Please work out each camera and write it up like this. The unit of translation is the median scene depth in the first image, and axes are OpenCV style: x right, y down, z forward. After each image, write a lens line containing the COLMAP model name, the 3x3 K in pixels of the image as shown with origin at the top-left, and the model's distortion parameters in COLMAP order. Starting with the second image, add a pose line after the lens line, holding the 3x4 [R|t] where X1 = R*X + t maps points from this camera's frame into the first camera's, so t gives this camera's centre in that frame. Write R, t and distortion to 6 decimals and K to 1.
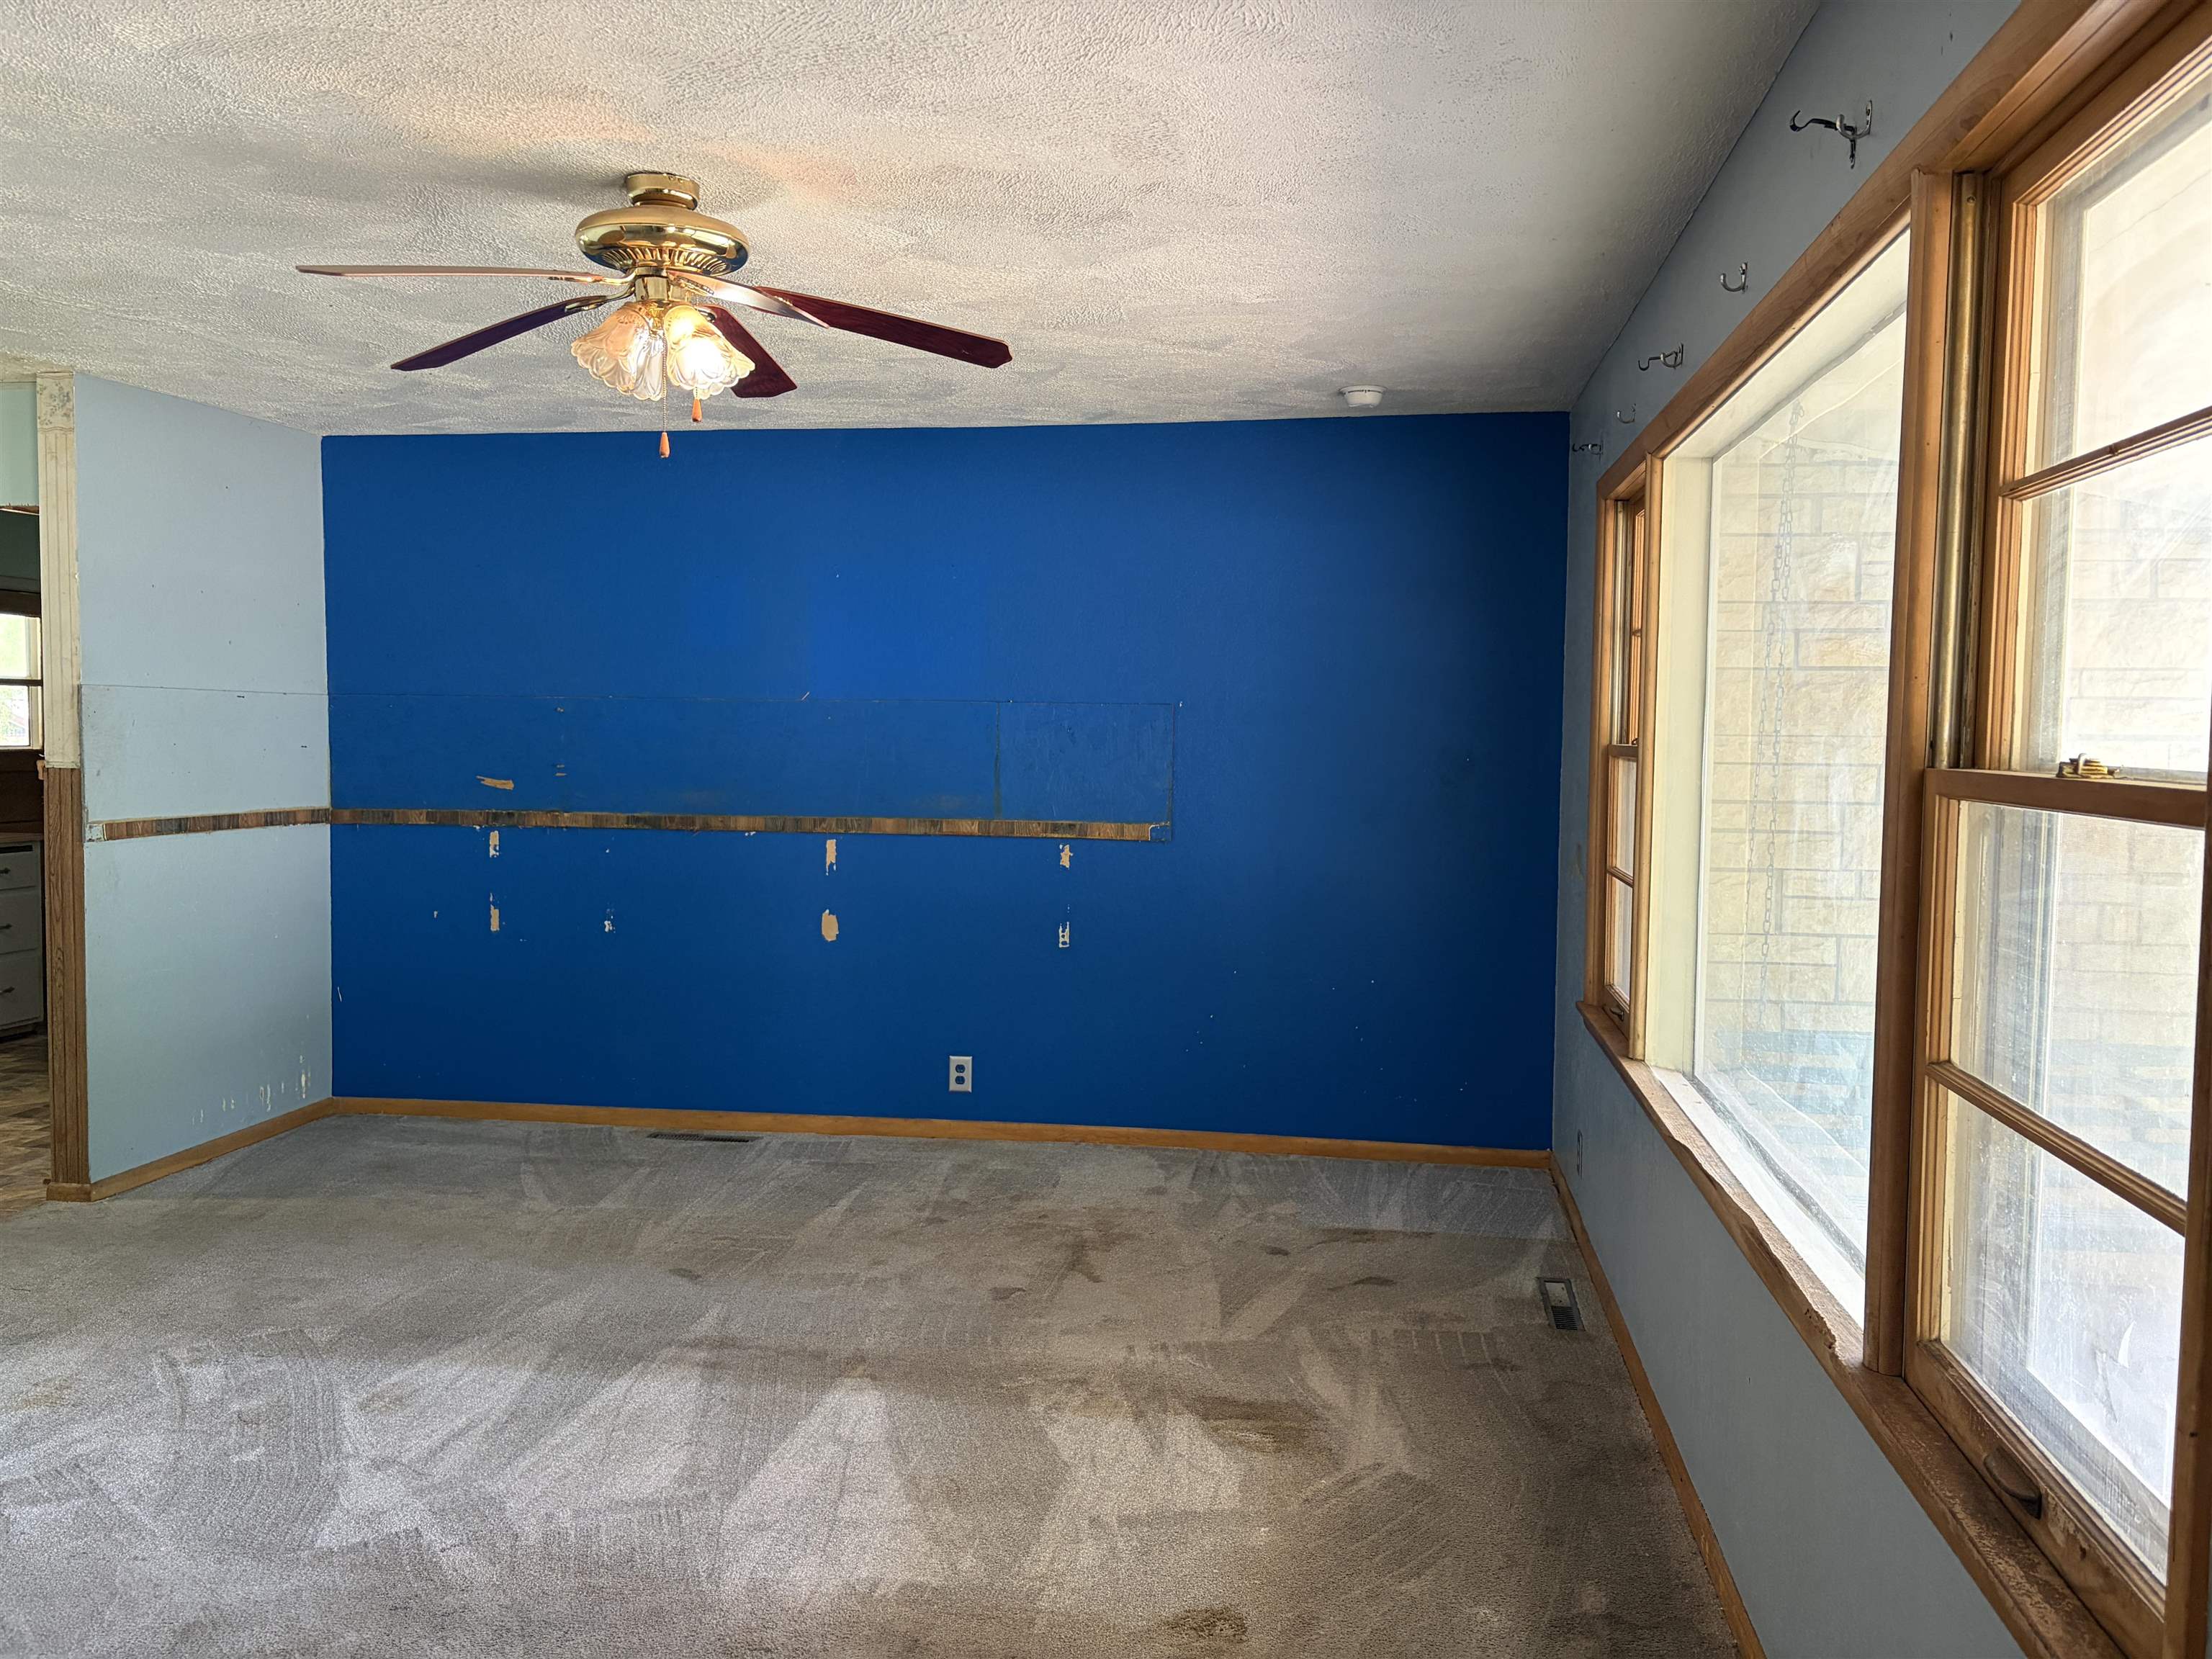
lens RADIAL K [[1684.3, 0, 1093.7], [0, 1684.3, 833.2], [0, 0, 1]] dist [0.050840, -0.049675]
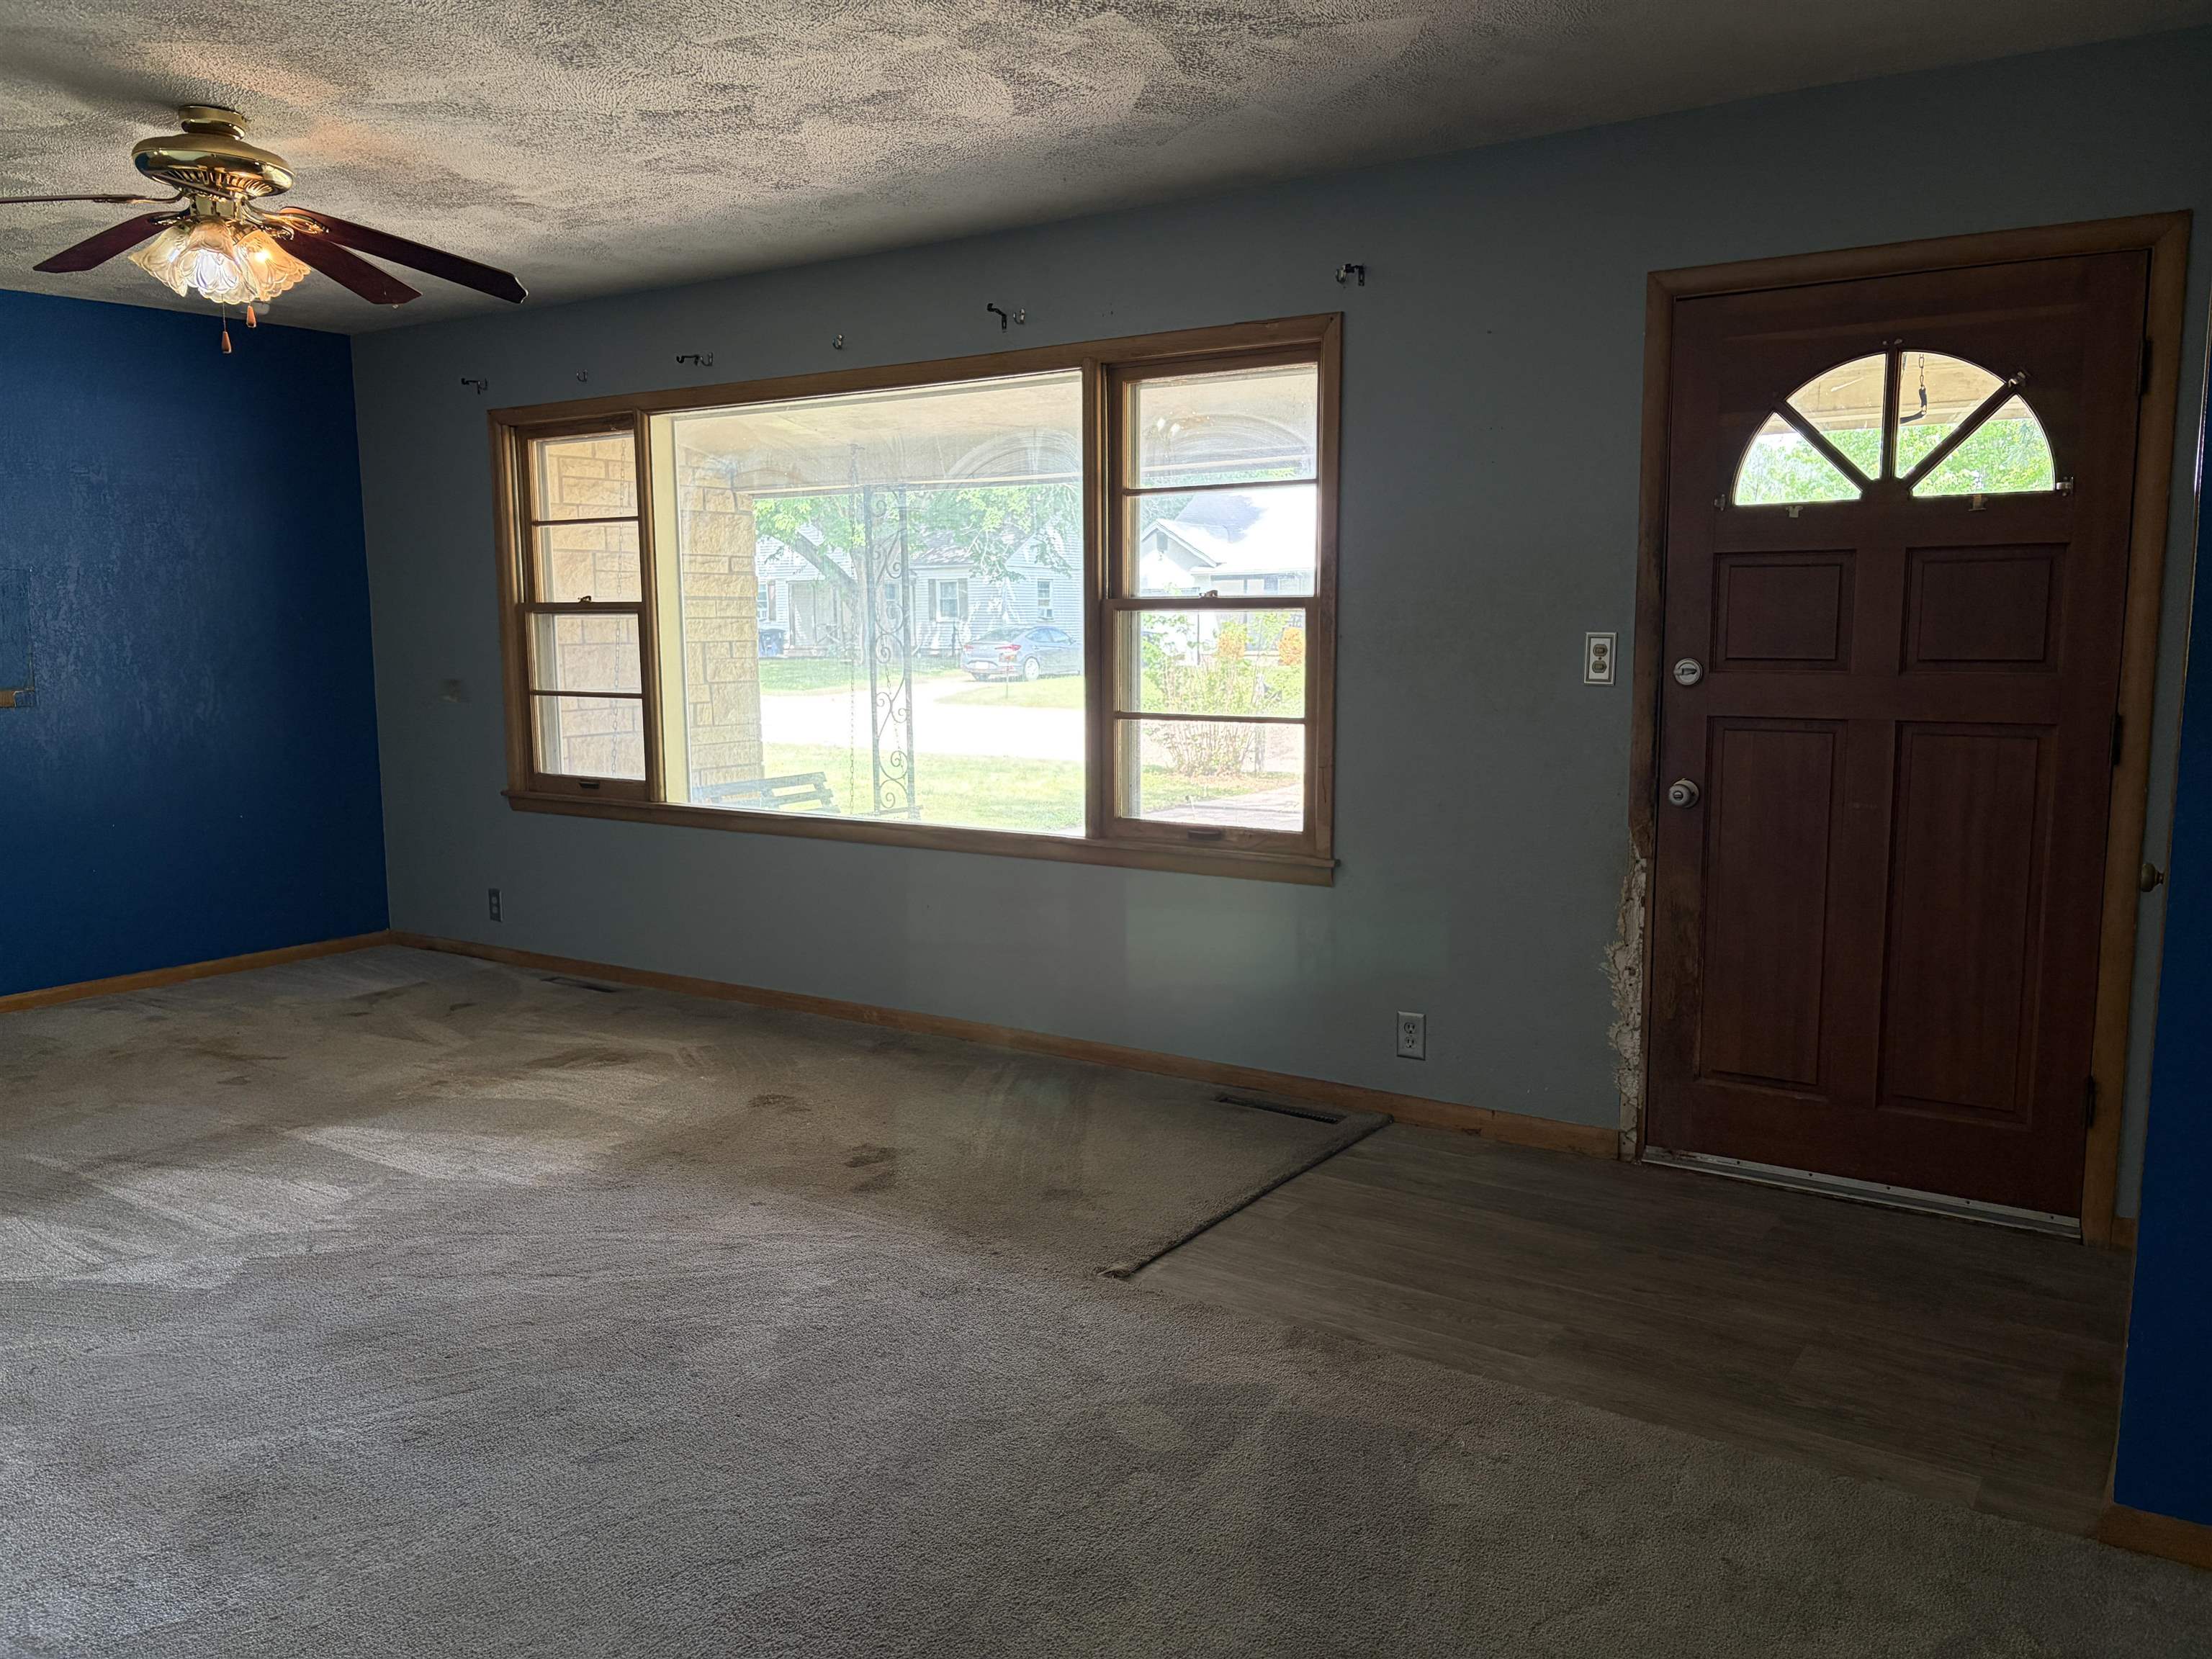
lens RADIAL K [[1684.3, 0, 1093.7], [0, 1684.3, 833.2], [0, 0, 1]] dist [0.050840, -0.049675]
pose [[0.428584, -0.131384, 0.893898, -0.934039], [0.067551, 0.991261, 0.113306, 0.012672], [-0.900973, 0.011823, 0.433714, -0.043924]]
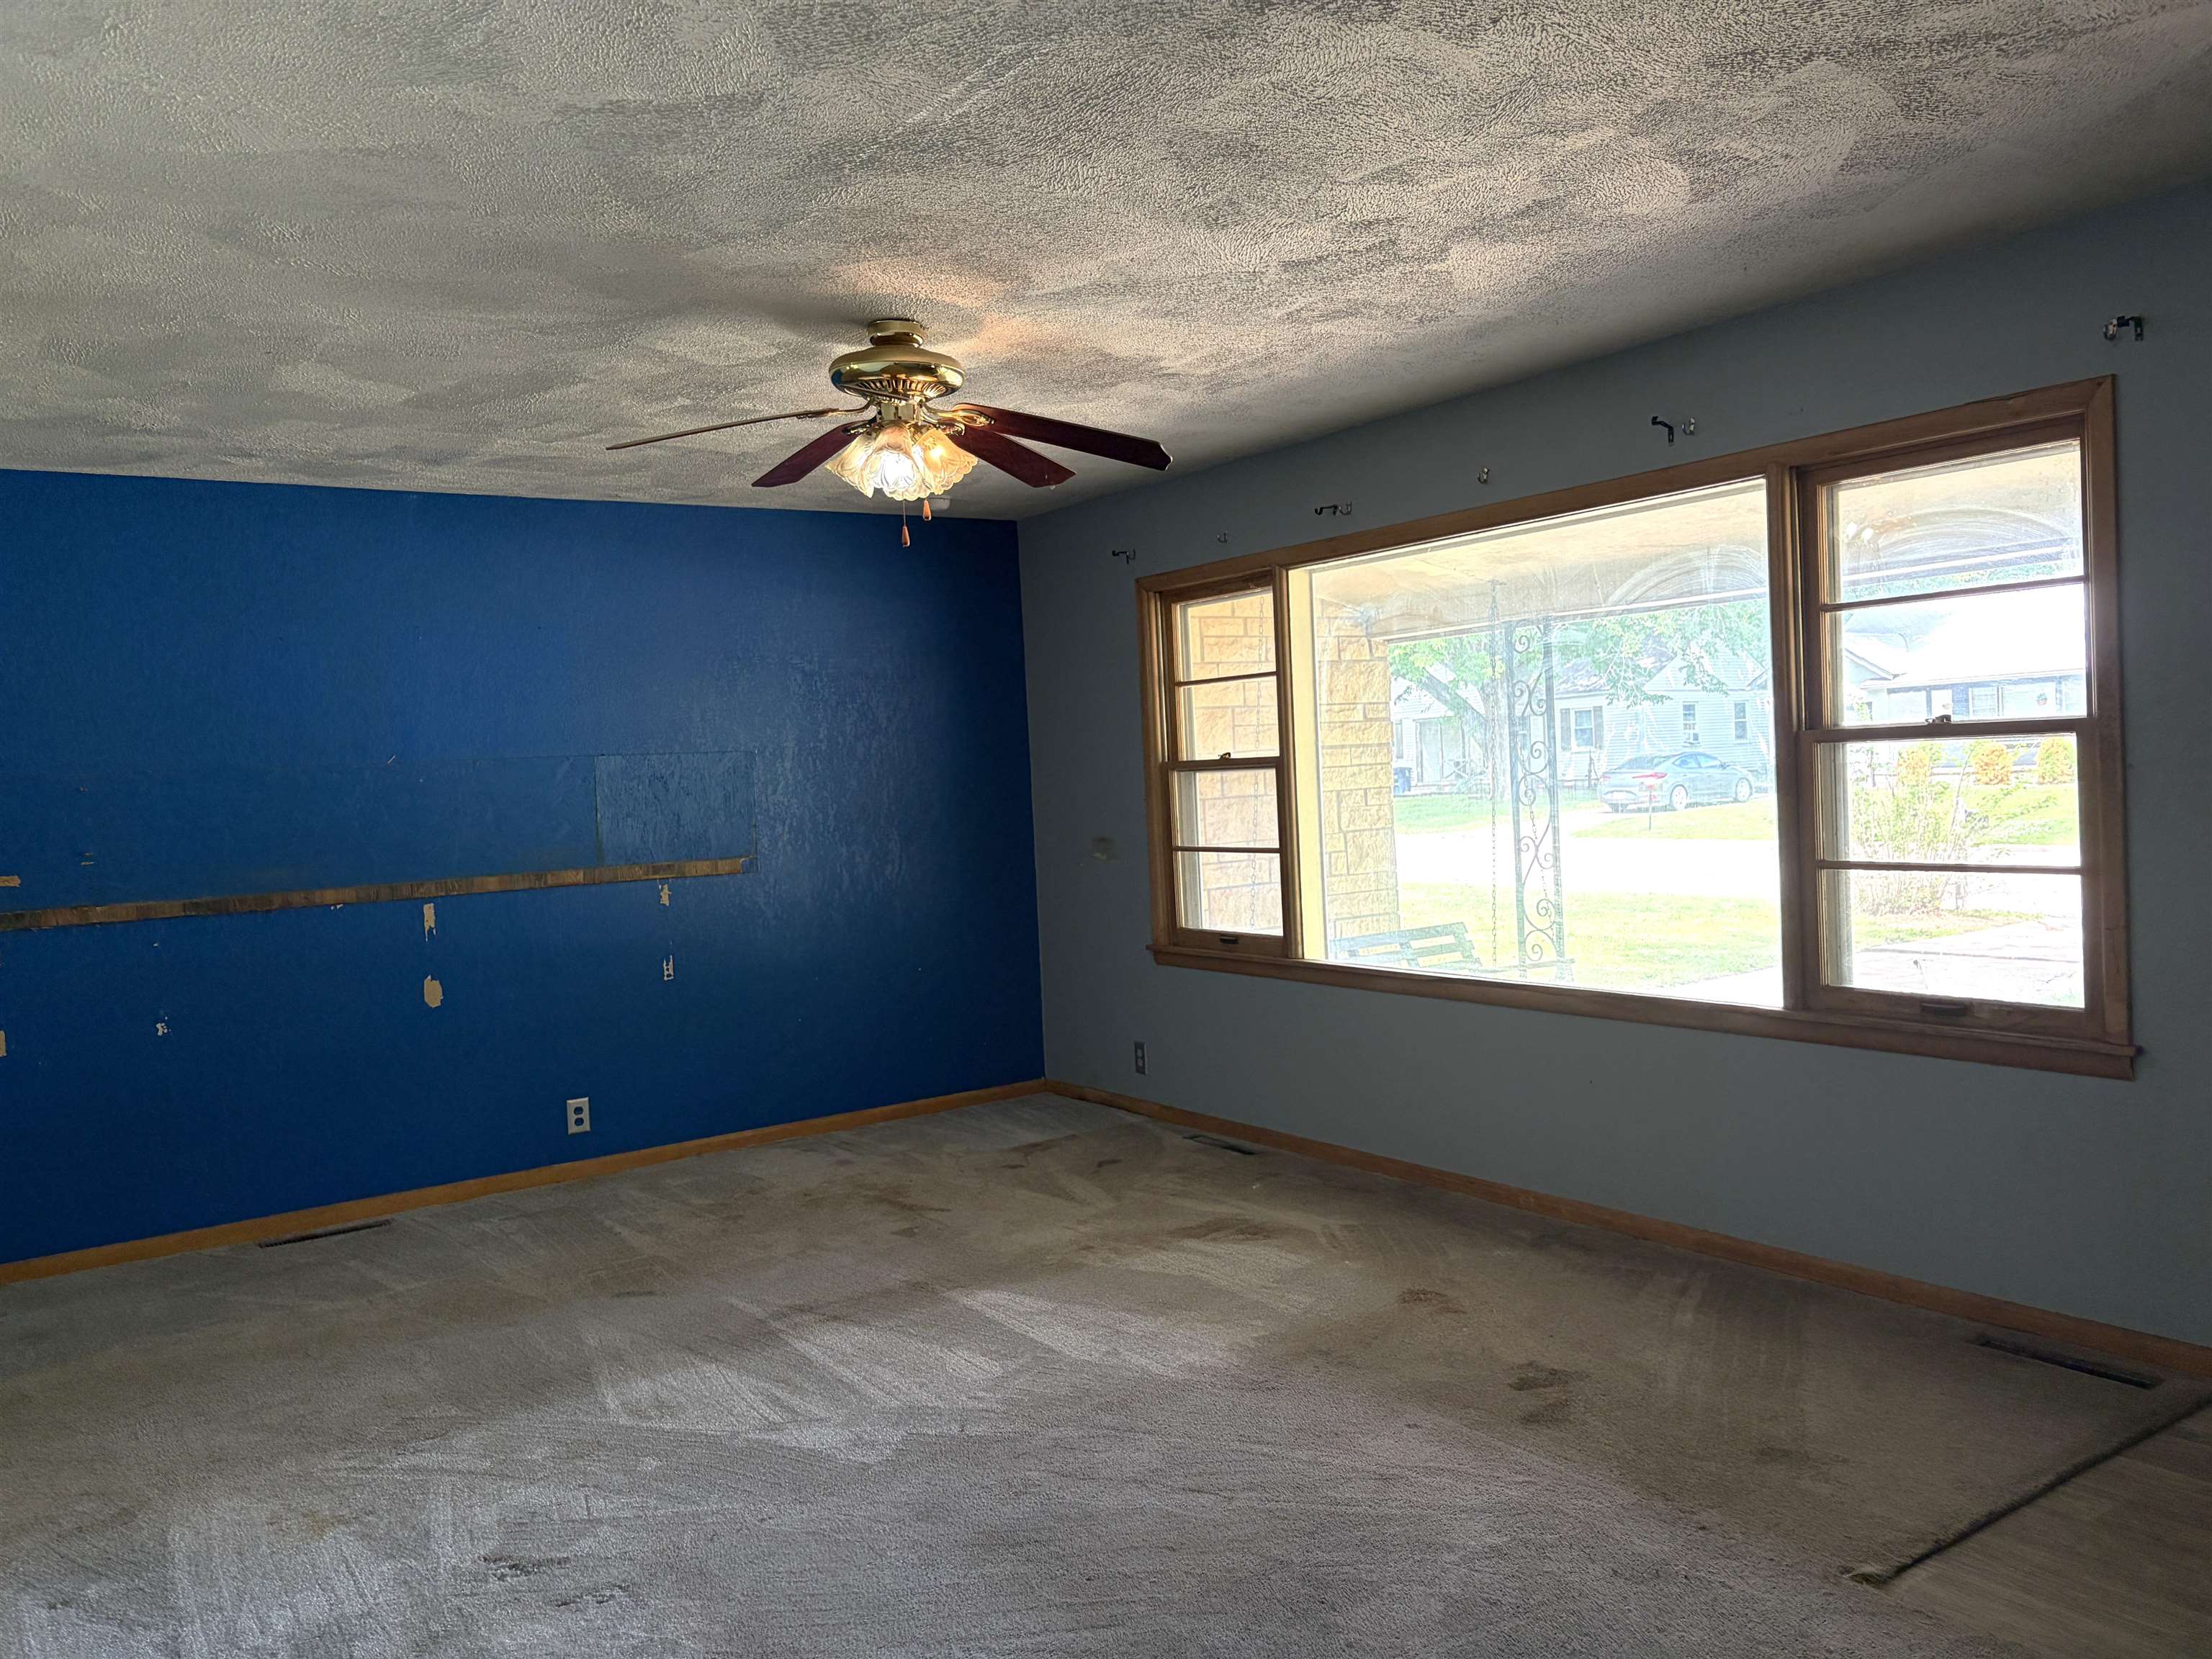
lens RADIAL K [[1681.4, 0, 1090.8], [0, 1681.4, 853.2], [0, 0, 1]] dist [0.086245, -0.112689]
pose [[0.723782, -0.080648, 0.685299, -0.867176], [0.098795, 0.995026, 0.012755, -0.000222], [-0.682919, 0.058472, 0.728150, 0.016749]]
